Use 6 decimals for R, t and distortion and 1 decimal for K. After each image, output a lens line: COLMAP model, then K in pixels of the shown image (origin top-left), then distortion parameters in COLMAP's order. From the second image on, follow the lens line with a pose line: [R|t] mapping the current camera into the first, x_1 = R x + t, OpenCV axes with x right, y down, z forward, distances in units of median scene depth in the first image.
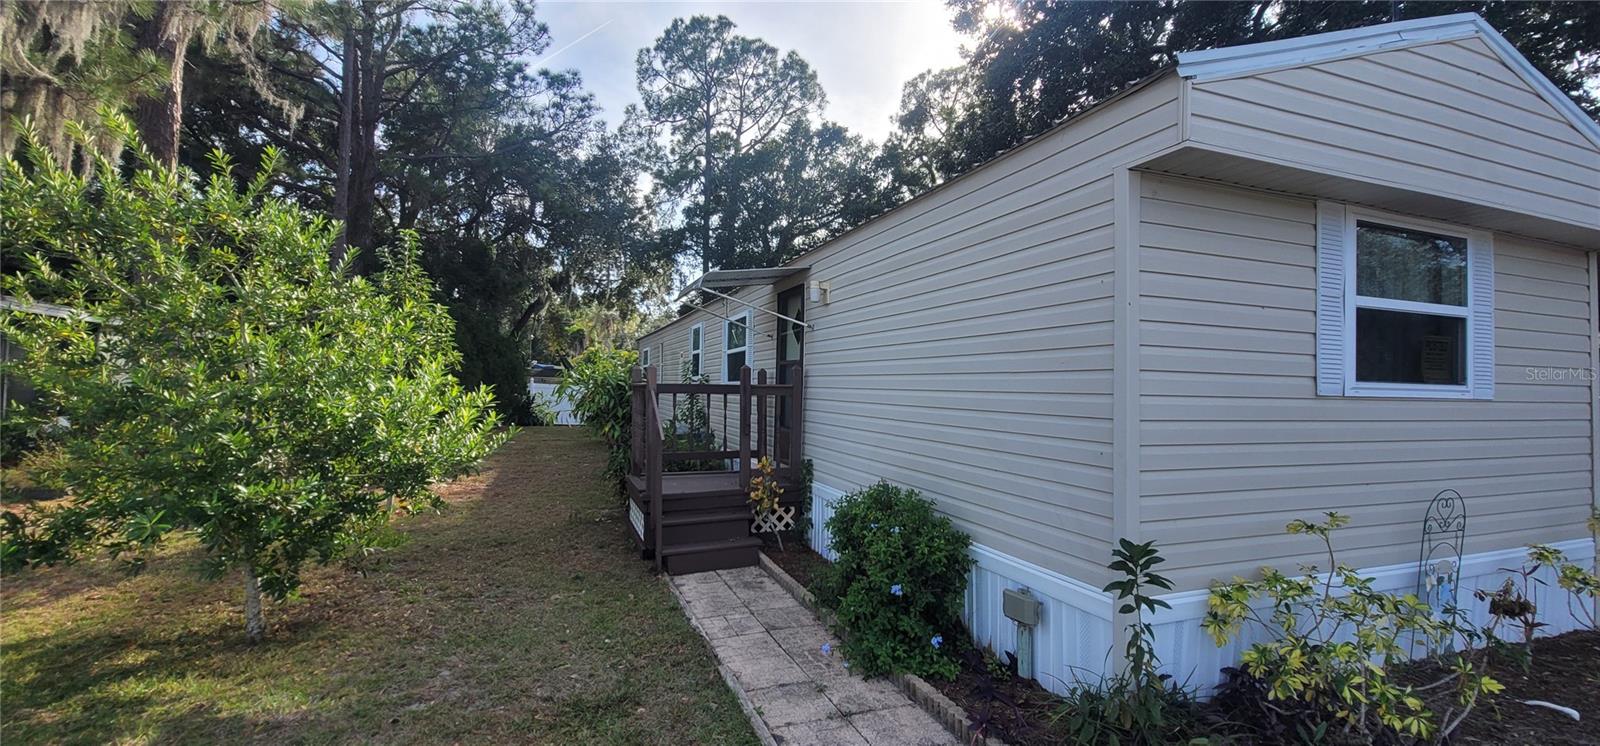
lens RADIAL K [[652.4, 0, 797.2], [0, 652.4, 369.0], [0, 0, 1]] dist [-0.008247, 0.003775]
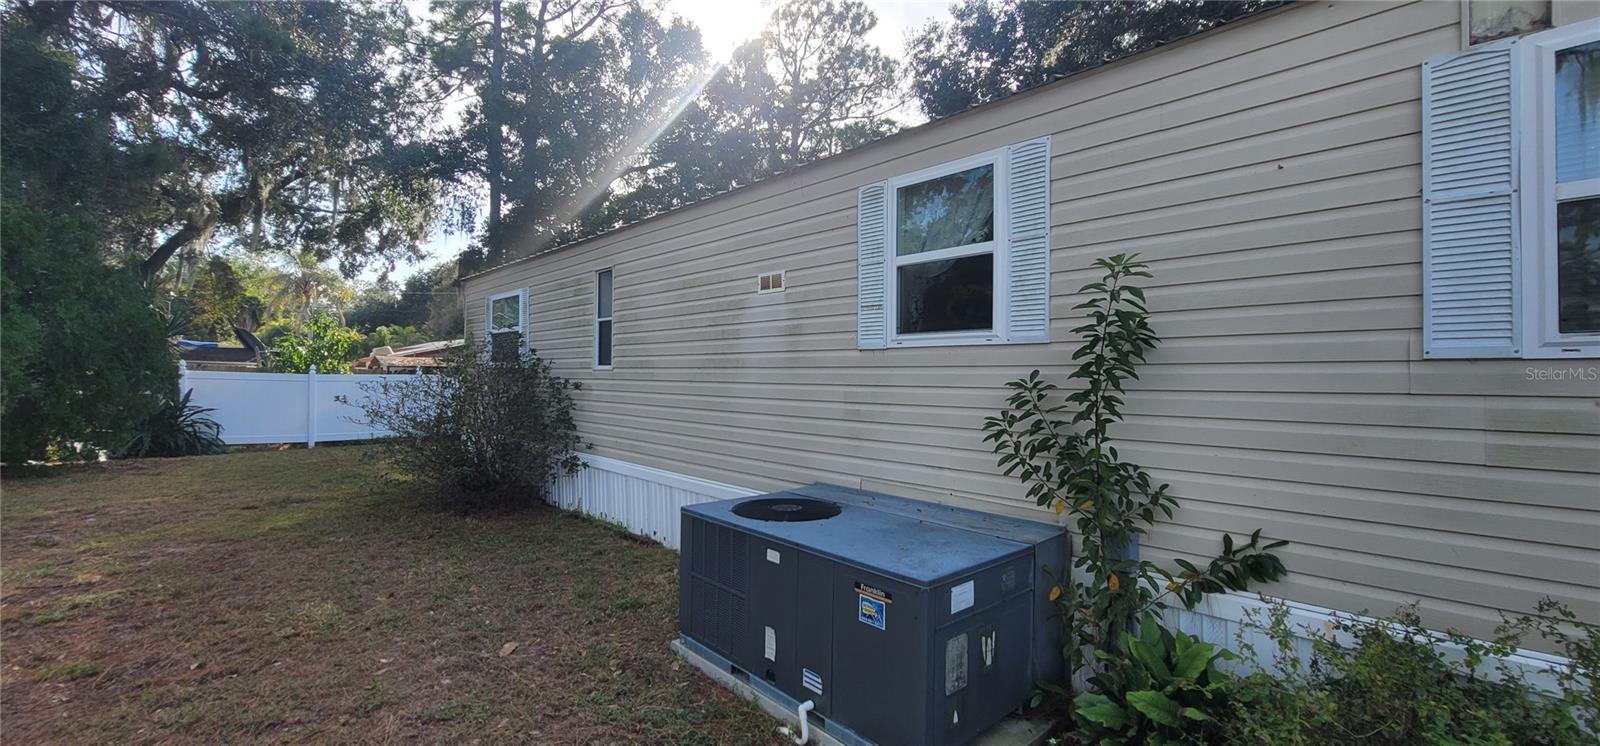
lens RADIAL K [[652.4, 0, 805.0], [0, 652.4, 370.9], [0, 0, 1]] dist [-0.008247, 0.003775]
pose [[0.922677, -0.008999, 0.385469, -0.440866], [0.000055, 0.999731, 0.023208, 0.030863], [-0.385574, -0.021392, 0.922429, 0.973723]]
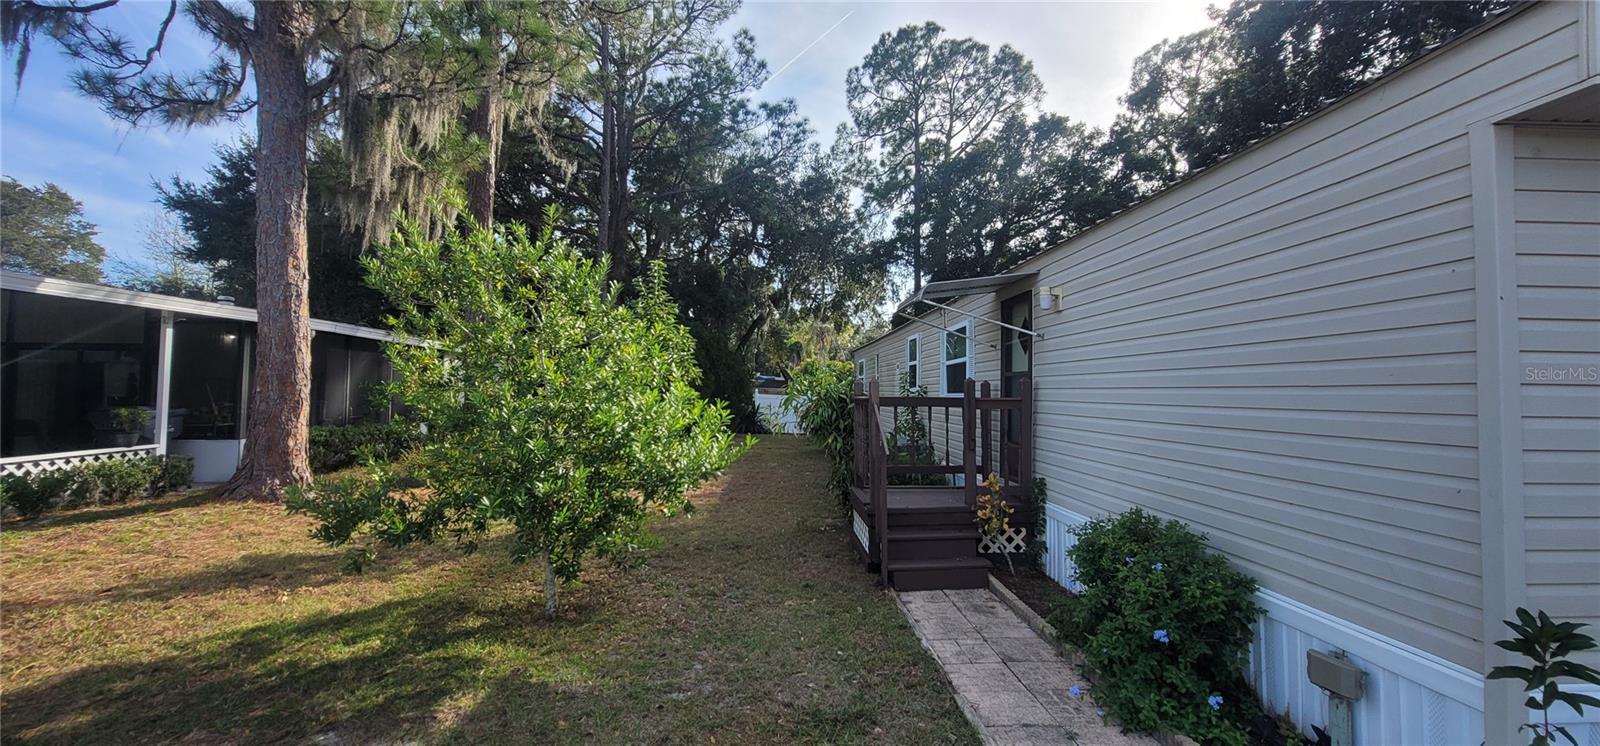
lens RADIAL K [[652.4, 0, 795.6], [0, 652.4, 368.8], [0, 0, 1]] dist [-0.008247, 0.003775]
pose [[0.948110, -0.017626, -0.317454, -0.012599], [0.013162, 0.999782, -0.016204, -0.005116], [0.317671, 0.011185, 0.948135, 0.004038]]
